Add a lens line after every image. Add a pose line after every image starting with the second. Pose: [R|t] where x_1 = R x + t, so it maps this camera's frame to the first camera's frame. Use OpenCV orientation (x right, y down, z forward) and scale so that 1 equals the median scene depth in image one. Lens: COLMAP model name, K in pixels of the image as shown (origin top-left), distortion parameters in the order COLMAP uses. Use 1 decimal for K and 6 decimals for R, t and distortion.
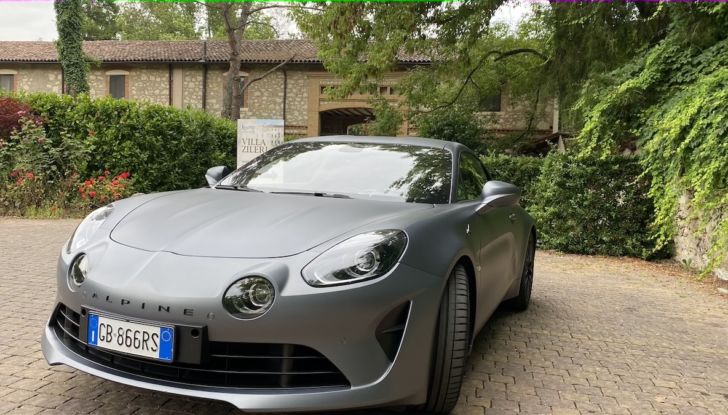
lens RADIAL K [[611.9, 0, 364.5], [0, 611.9, 210.7], [0, 0, 1]] dist [0.022624, -0.052716]
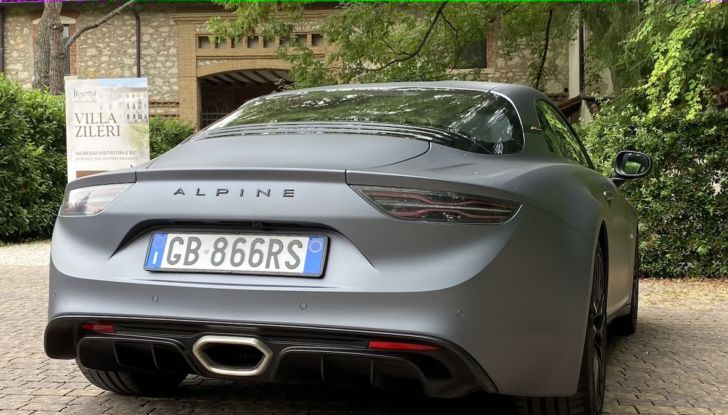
lens RADIAL K [[950.1, 0, 365.5], [0, 950.1, 213.1], [0, 0, 1]] dist [0.006205, 0.000000]
pose [[0.993210, -0.049335, 0.105360, -0.031918], [0.052300, 0.998304, -0.025564, 0.015799], [-0.103920, 0.030901, 0.994106, 0.098262]]
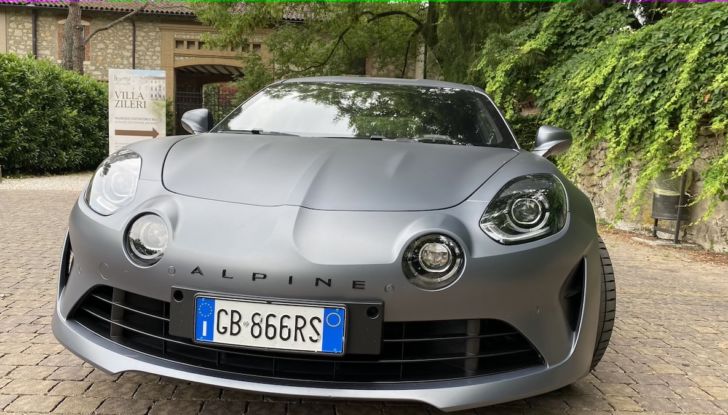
lens RADIAL K [[611.9, 0, 367.3], [0, 611.9, 199.6], [0, 0, 1]] dist [0.022624, -0.052716]
pose [[0.963667, -0.023327, 0.266087, -0.106814], [0.013369, 0.999143, 0.039174, 0.007966], [-0.266773, -0.034193, 0.963153, 0.067906]]
